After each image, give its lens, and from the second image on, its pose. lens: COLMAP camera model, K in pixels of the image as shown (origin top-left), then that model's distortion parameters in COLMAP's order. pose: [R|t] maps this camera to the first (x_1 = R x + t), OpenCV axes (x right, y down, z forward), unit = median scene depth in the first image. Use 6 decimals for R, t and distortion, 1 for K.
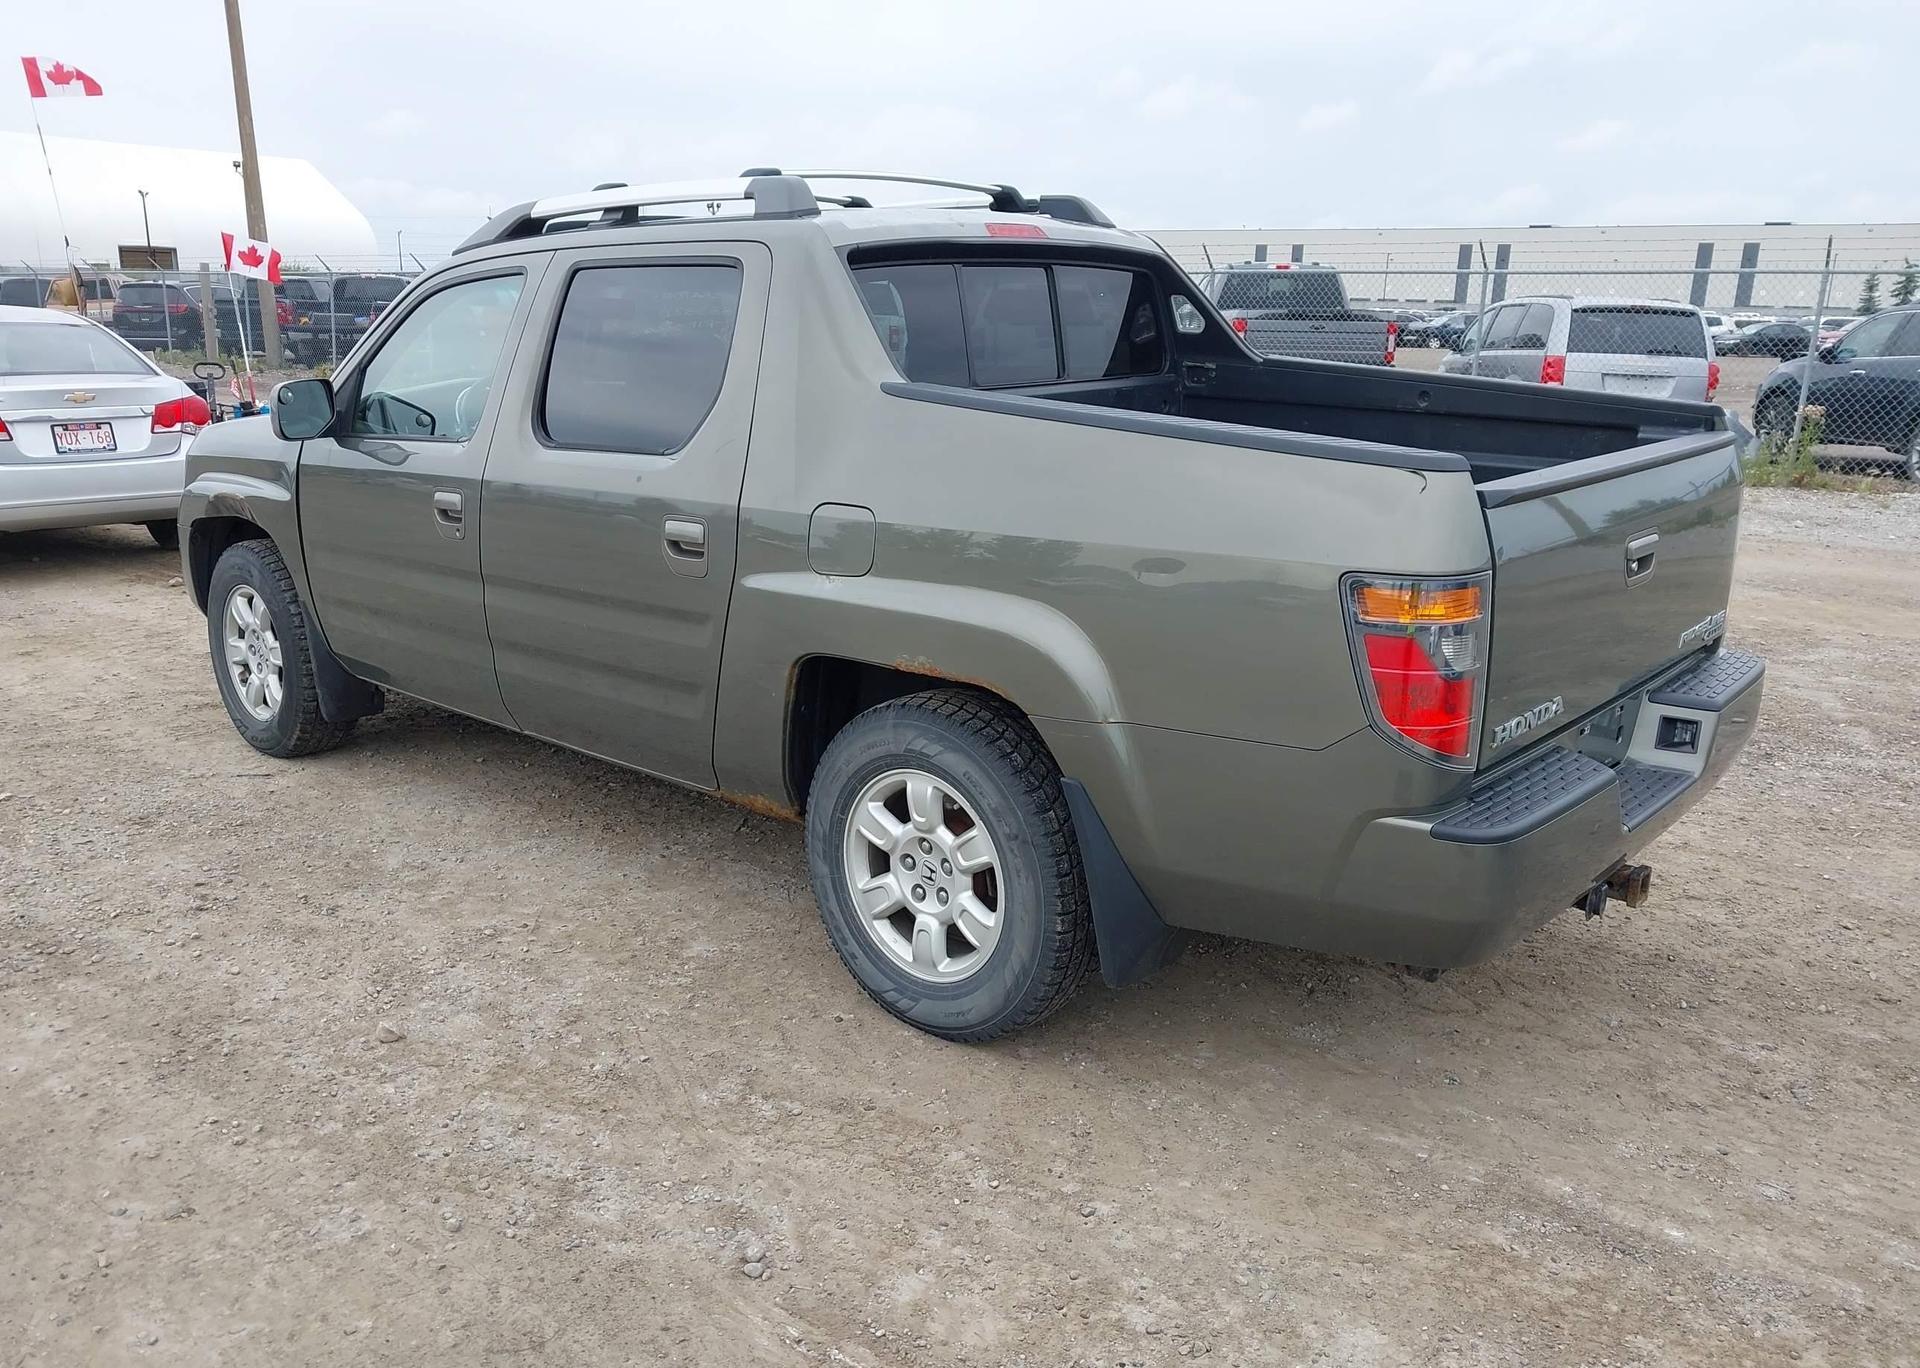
lens RADIAL K [[1528.2, 0, 956.9], [0, 1528.2, 701.5], [0, 0, 1]] dist [0.008089, 0.002657]
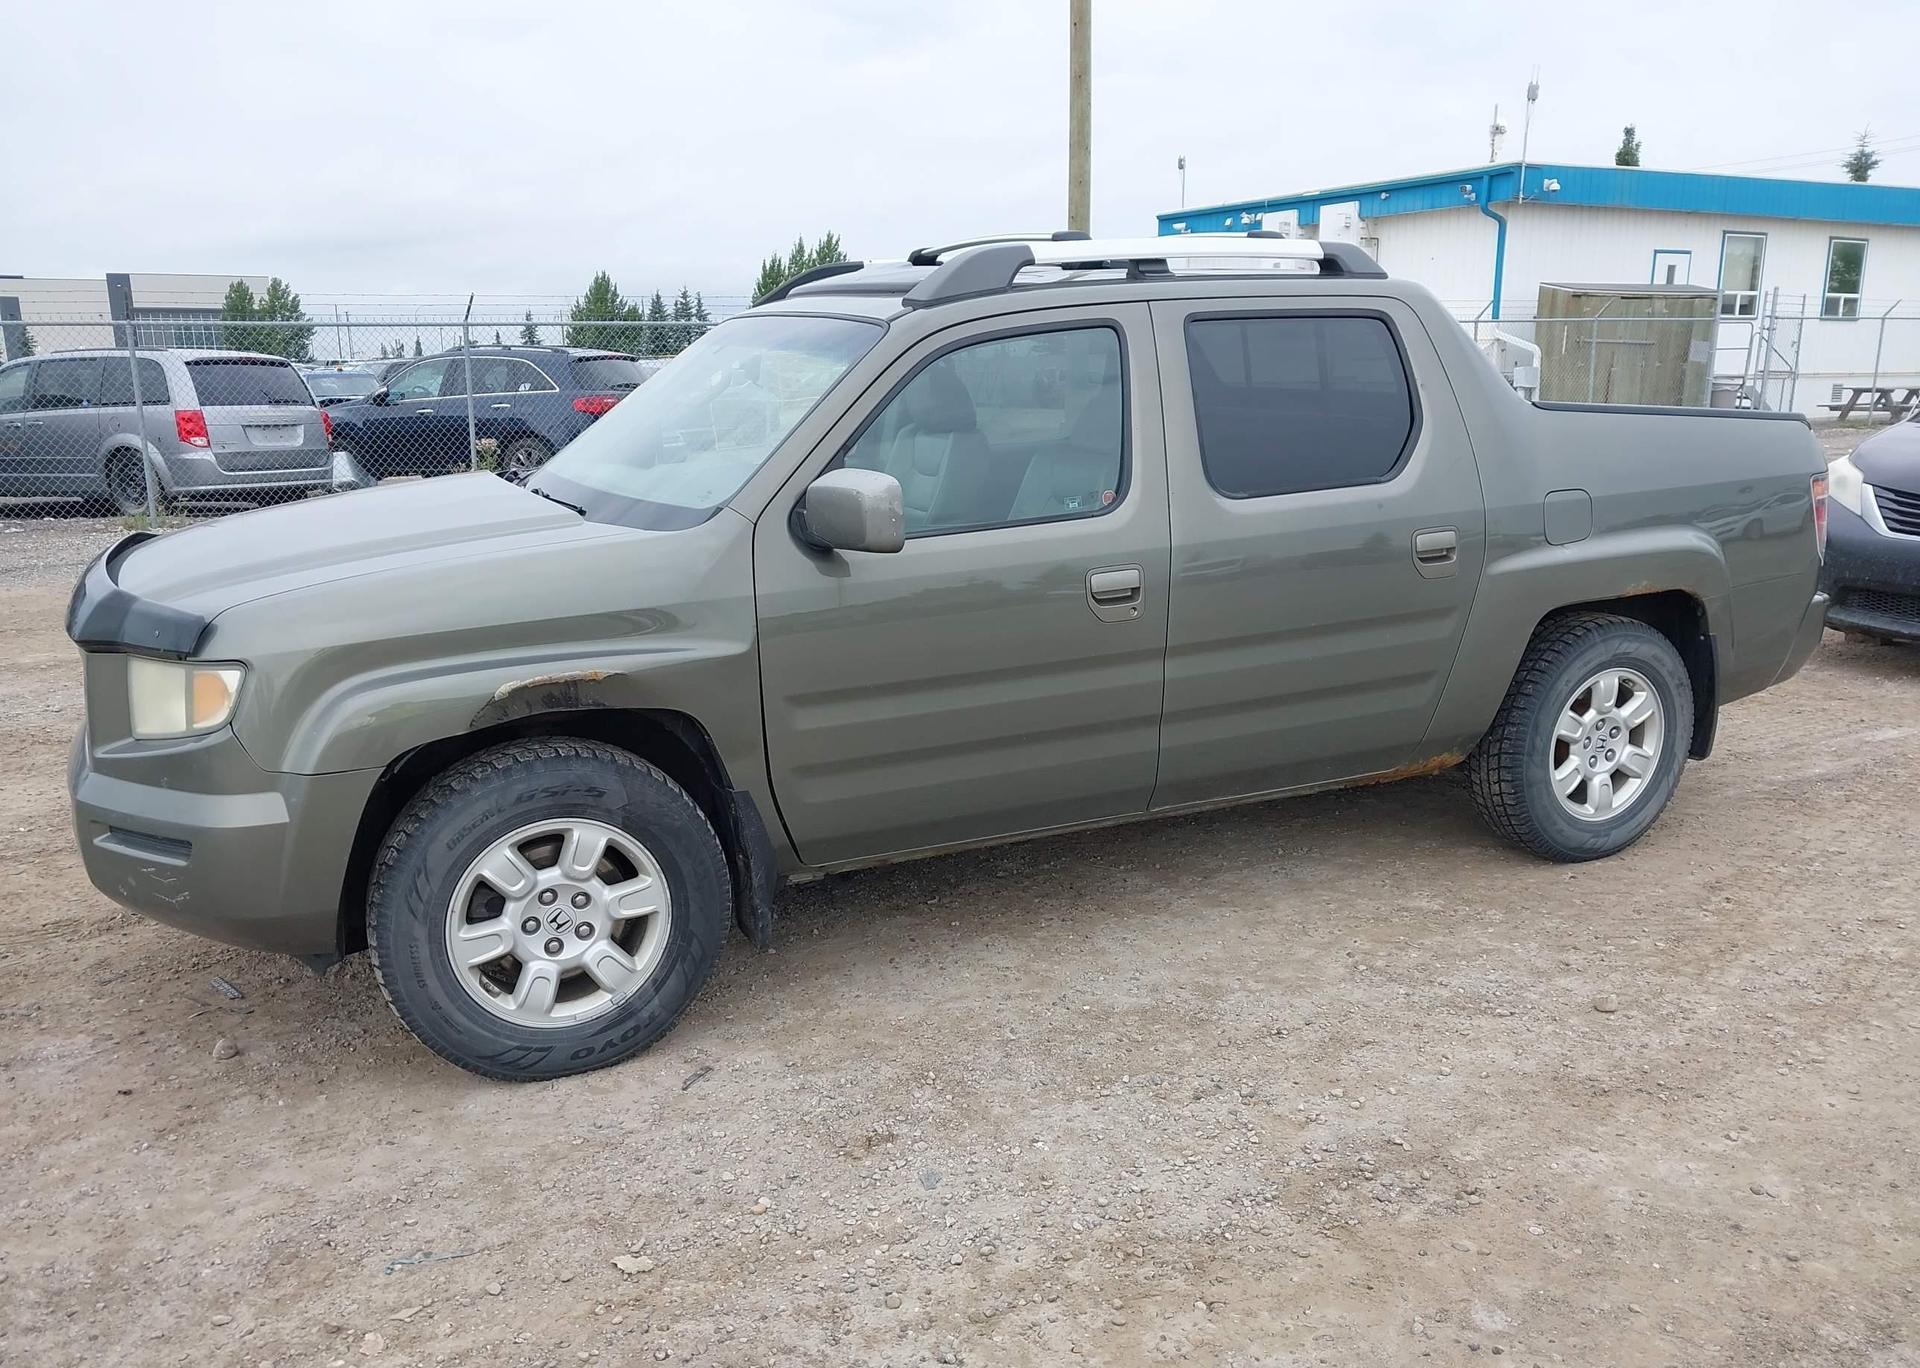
lens RADIAL K [[1513.3, 0, 955.6], [0, 1513.3, 723.4], [0, 0, 1]] dist [0.016374, -0.008199]
pose [[0.389707, -0.235688, 0.890269, -1.355872], [0.250605, 0.957358, 0.143749, -0.232138], [-0.886186, 0.167086, 0.432154, 0.830184]]
